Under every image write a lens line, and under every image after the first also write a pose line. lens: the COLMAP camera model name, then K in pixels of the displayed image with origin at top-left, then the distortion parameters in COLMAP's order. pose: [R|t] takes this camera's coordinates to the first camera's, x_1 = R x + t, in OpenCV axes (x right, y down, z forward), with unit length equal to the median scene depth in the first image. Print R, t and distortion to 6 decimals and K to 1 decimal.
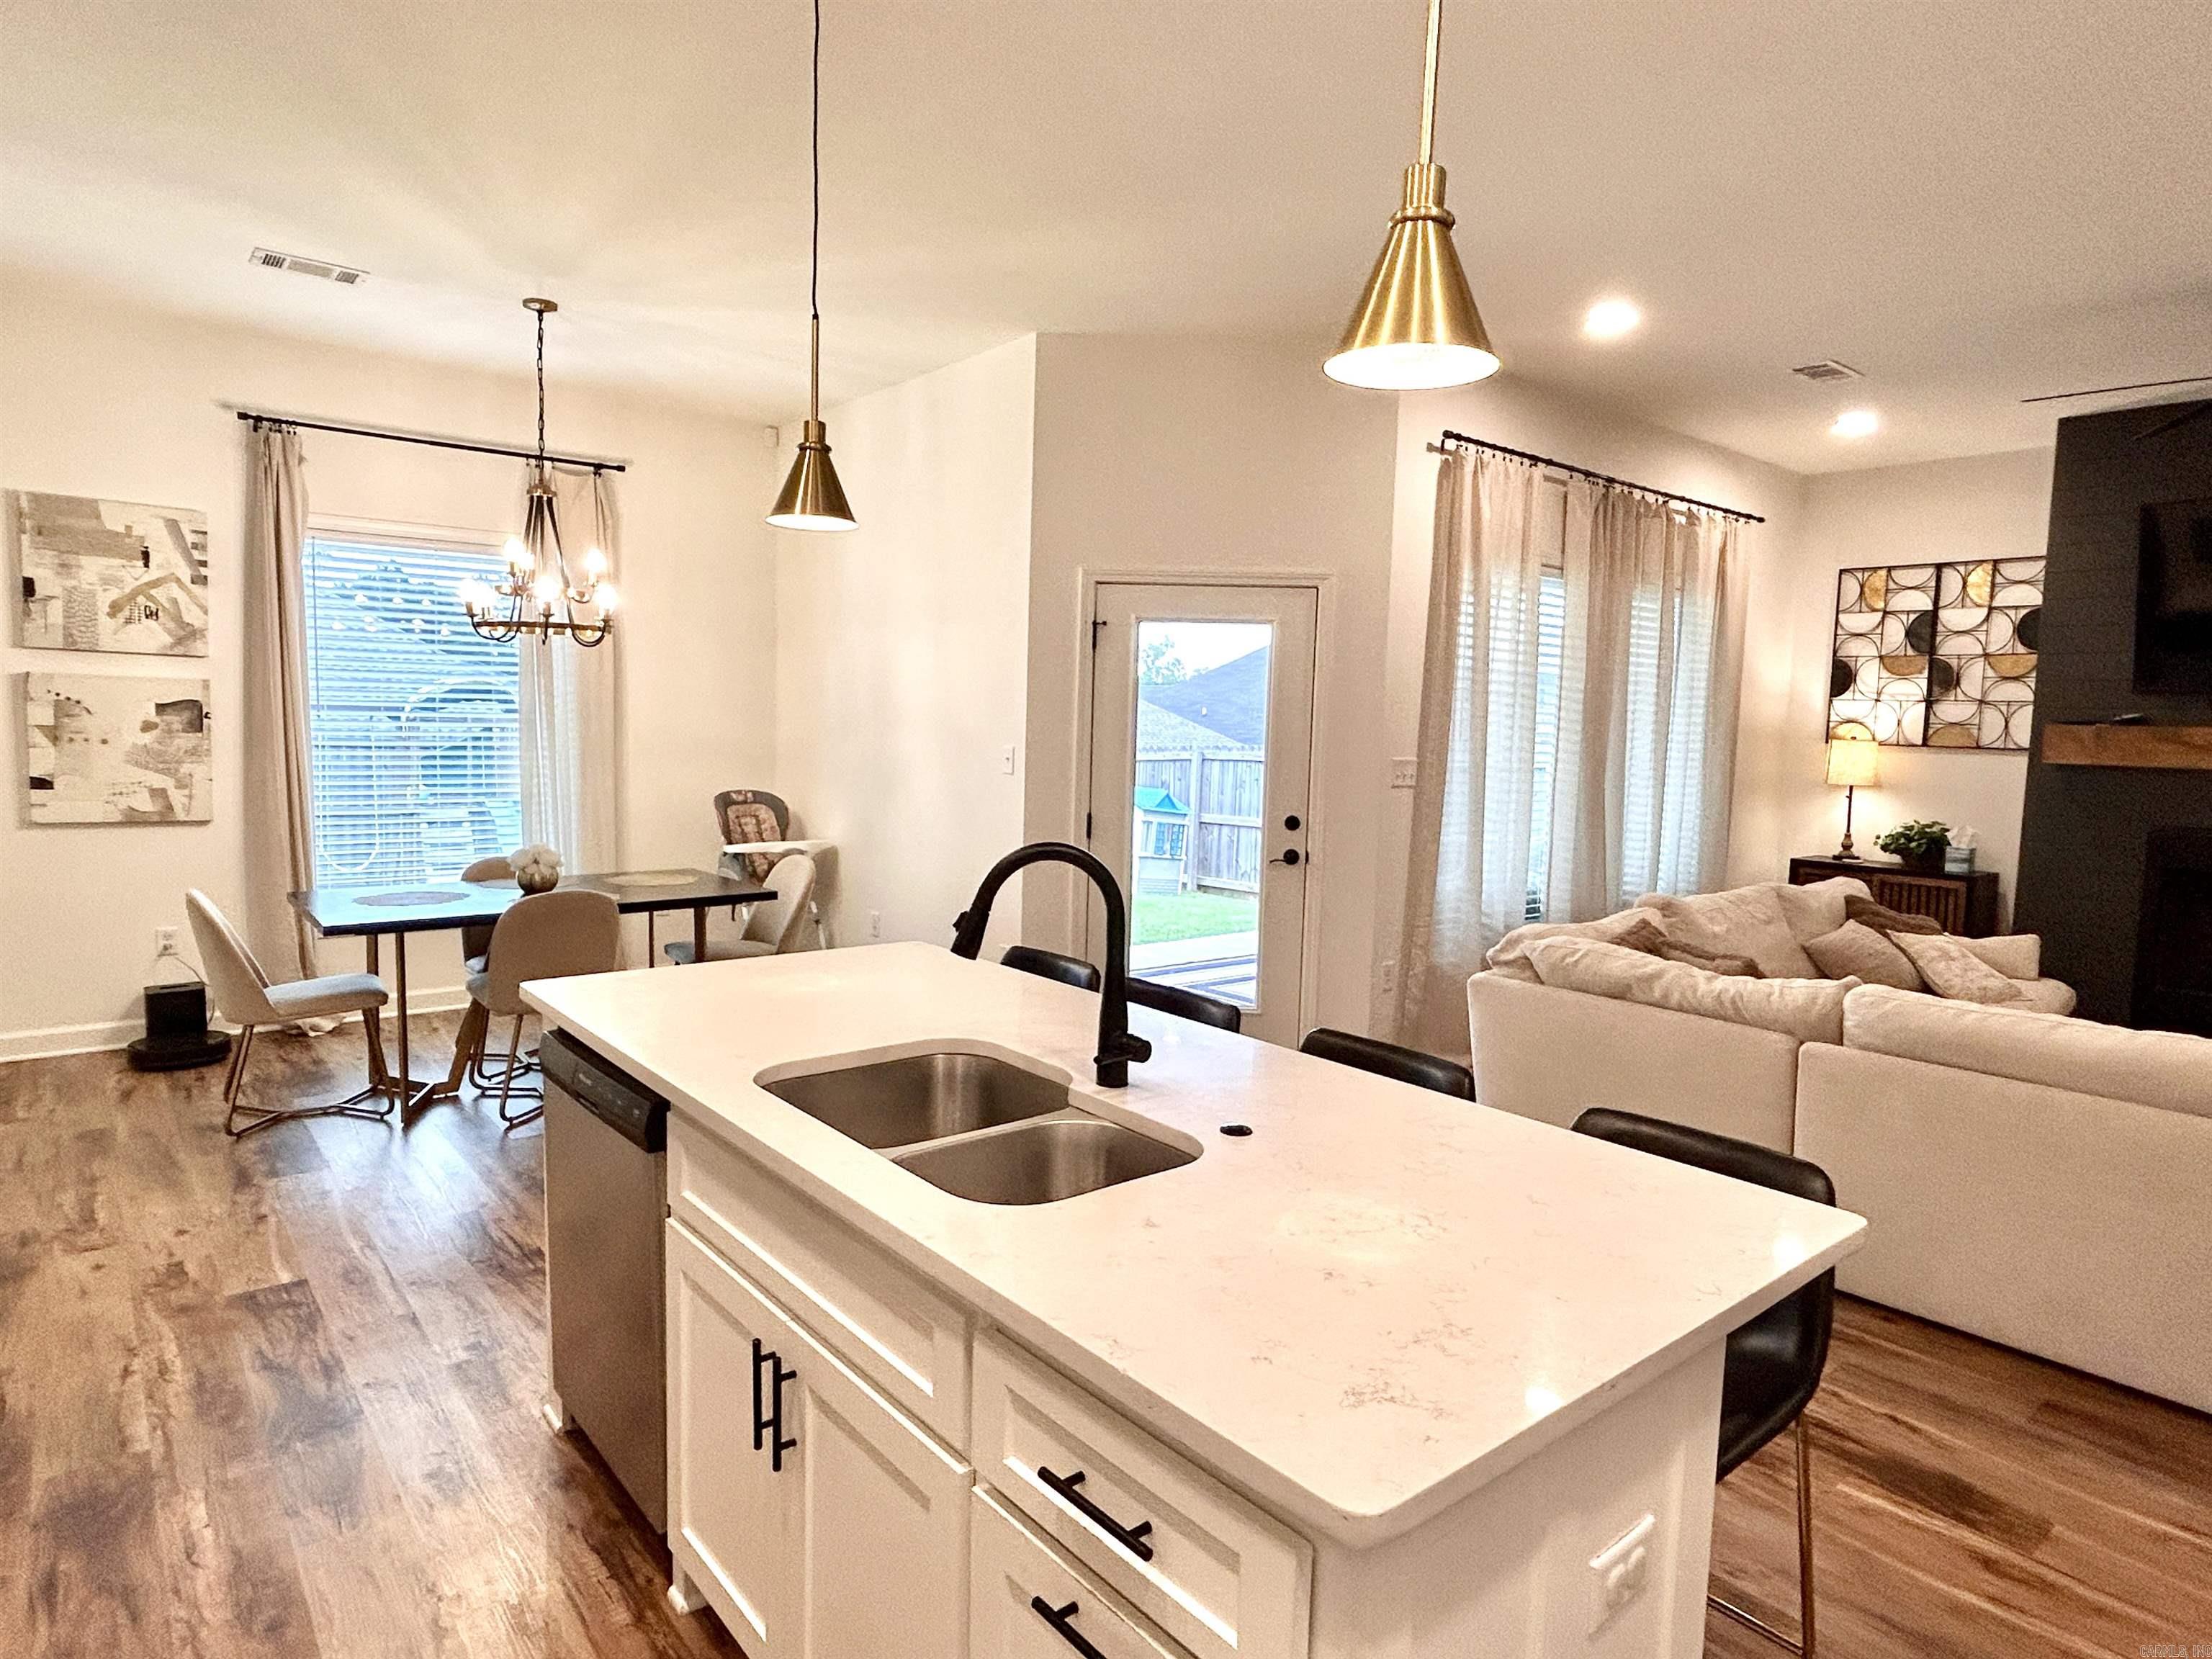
lens RADIAL K [[1257.6, 0, 1090.4], [0, 1257.6, 833.8], [0, 0, 1]] dist [-0.005498, 0.002799]
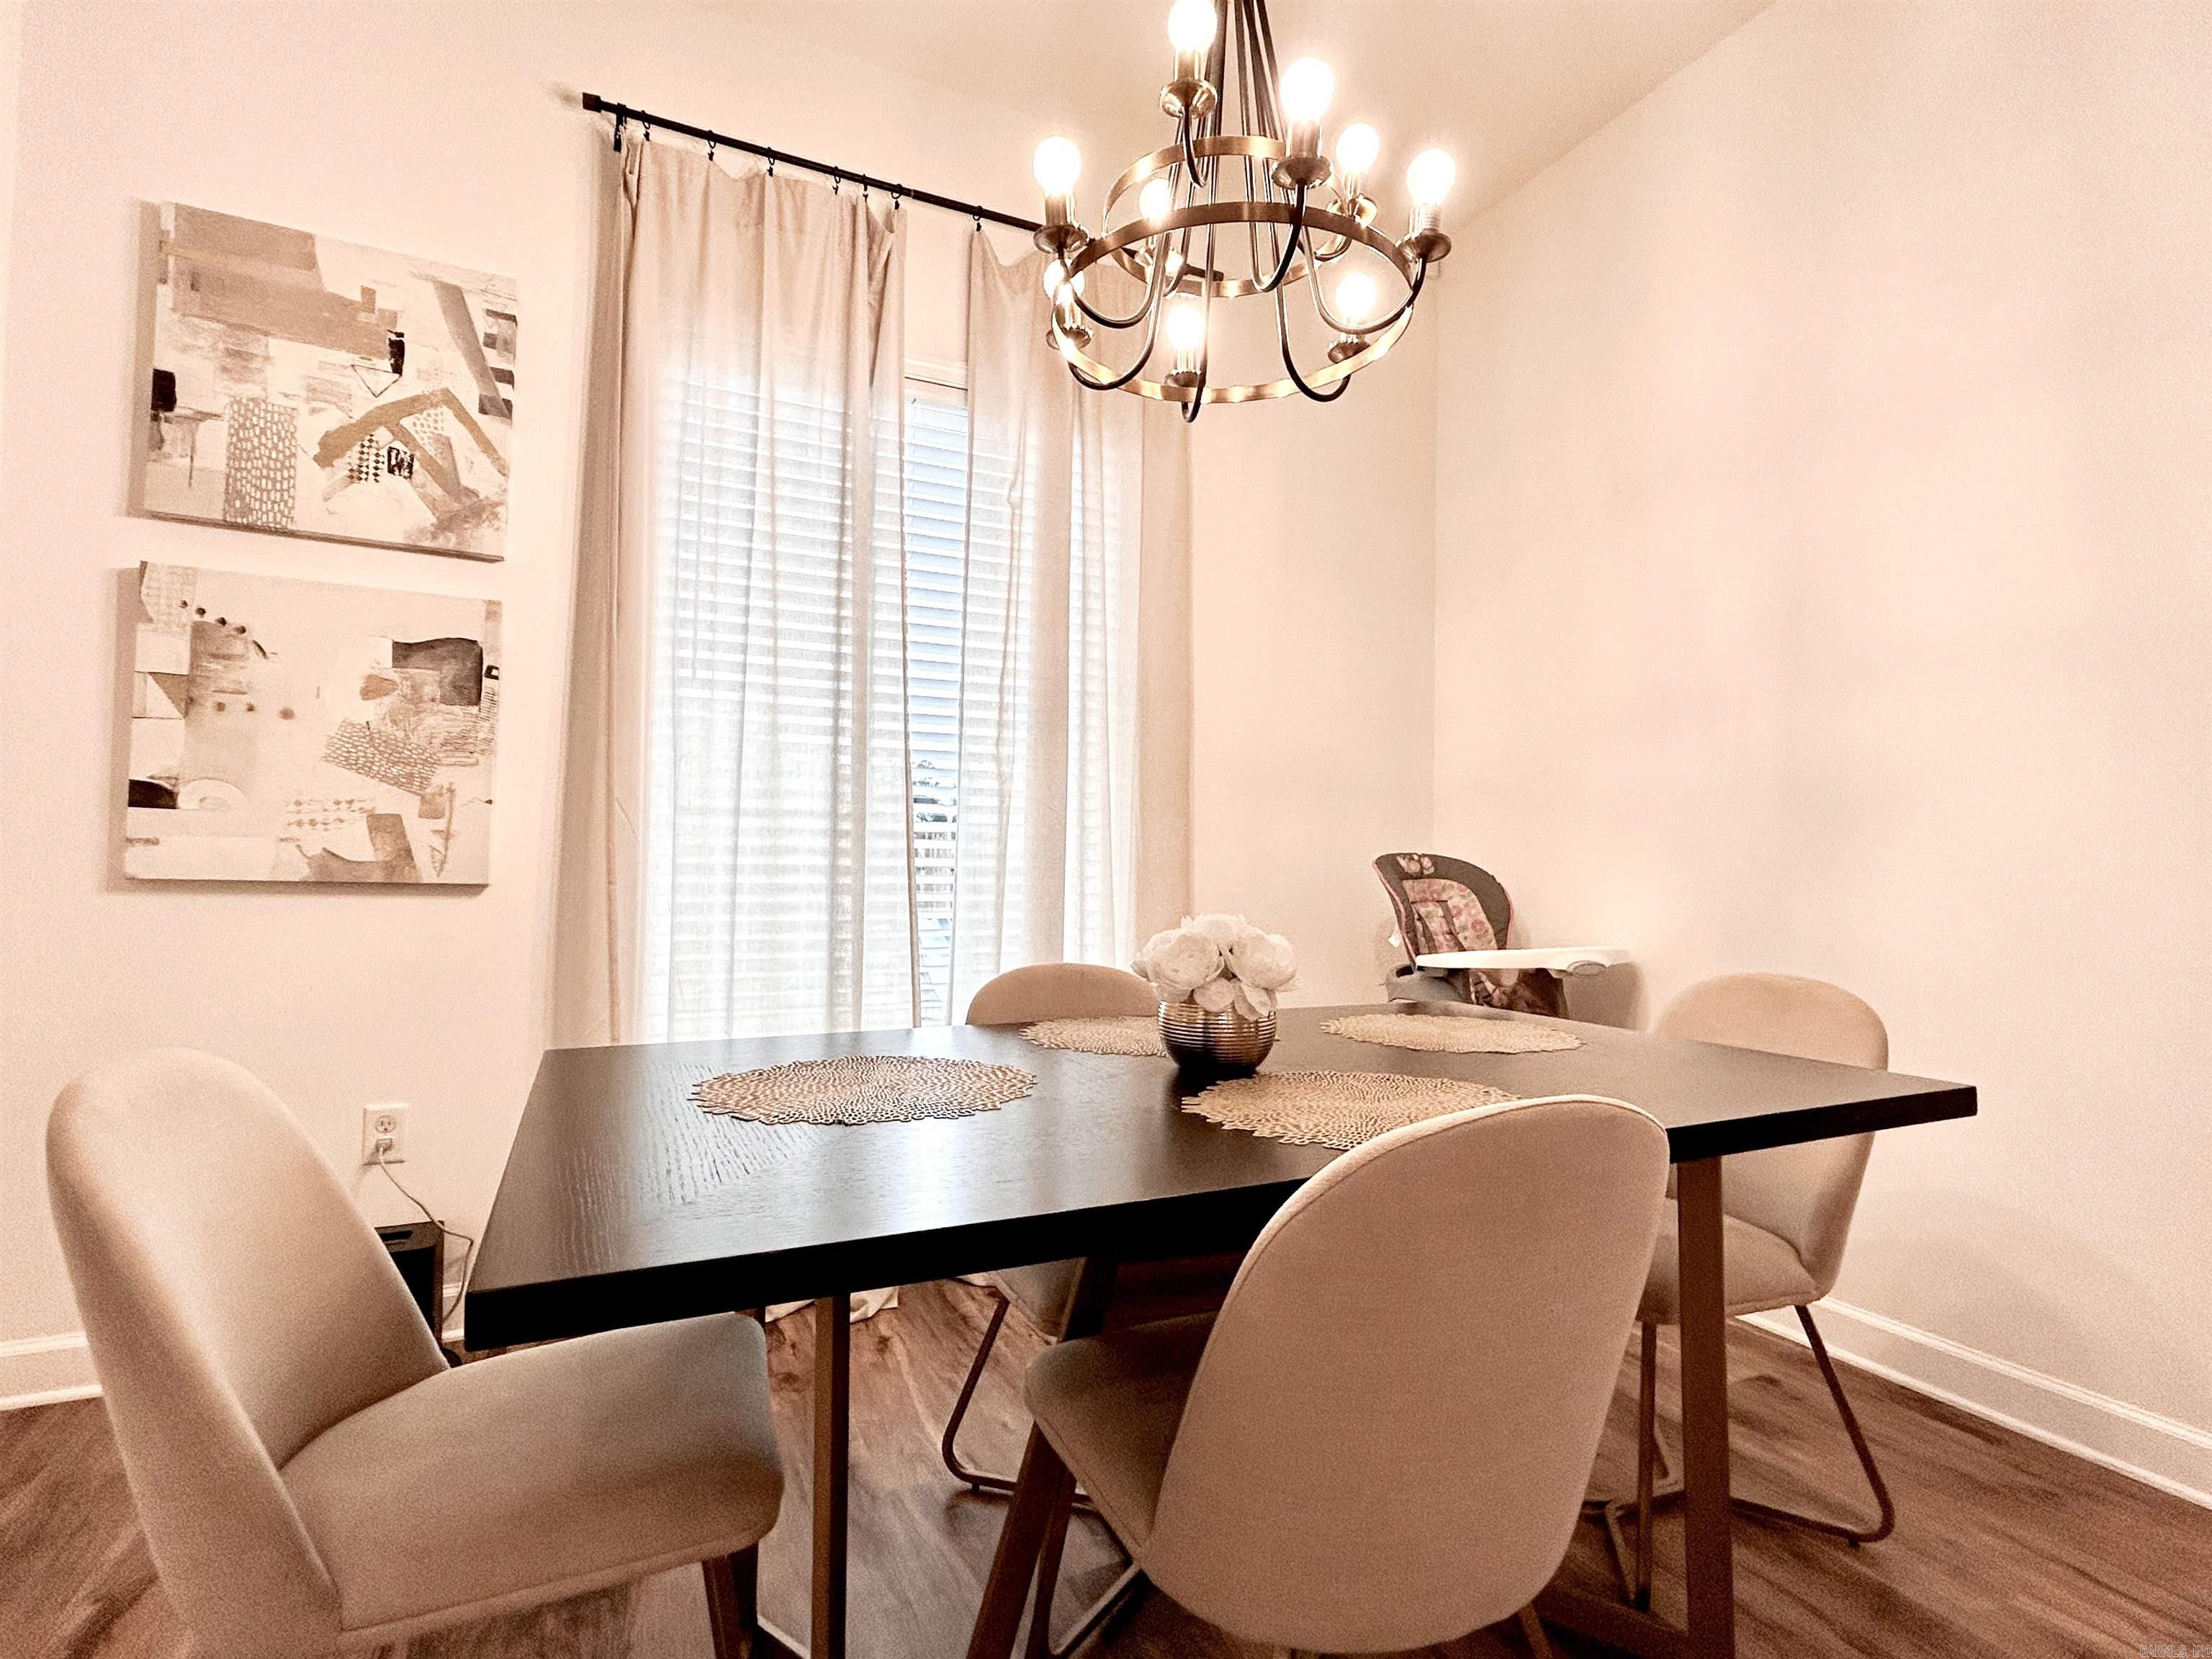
lens RADIAL K [[1036.3, 0, 1100.6], [0, 1036.3, 836.5], [0, 0, 1]] dist [-0.005410, 0.000895]
pose [[0.969363, -0.019455, -0.244863, -0.375918], [-0.012183, 0.991824, -0.127030, 0.019801], [0.245332, 0.126122, 0.961200, 0.683773]]
